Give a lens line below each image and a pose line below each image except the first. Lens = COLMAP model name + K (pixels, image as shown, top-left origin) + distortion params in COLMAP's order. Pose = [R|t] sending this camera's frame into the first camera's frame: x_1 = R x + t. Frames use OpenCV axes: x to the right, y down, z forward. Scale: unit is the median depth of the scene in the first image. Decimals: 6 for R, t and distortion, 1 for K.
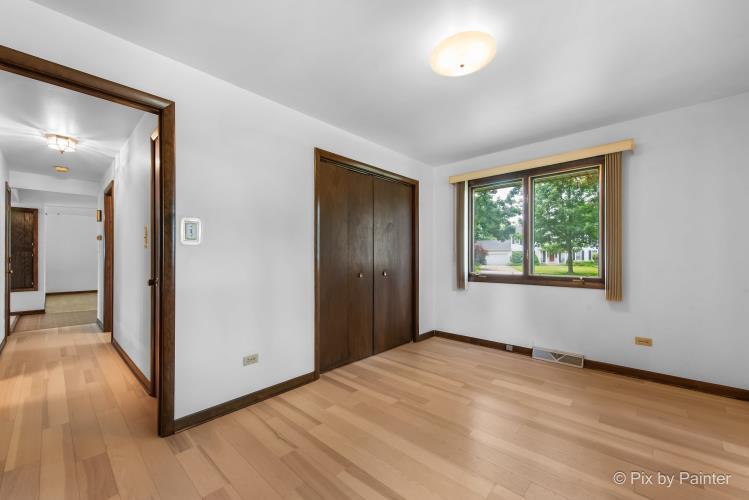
lens RADIAL K [[300.1, 0, 375.5], [0, 300.1, 253.0], [0, 0, 1]] dist [0.013177, -0.000469]
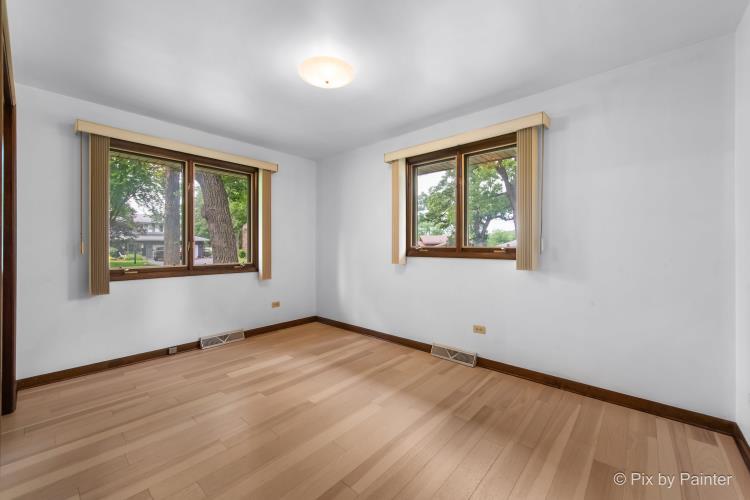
lens RADIAL K [[301.5, 0, 376.6], [0, 301.5, 245.7], [0, 0, 1]] dist [0.014201, -0.000329]
pose [[-0.021055, 0.002244, 0.999776, -0.520657], [-0.010802, 0.999939, -0.002471, 0.007008], [-0.999720, -0.010851, -0.021030, 0.494937]]
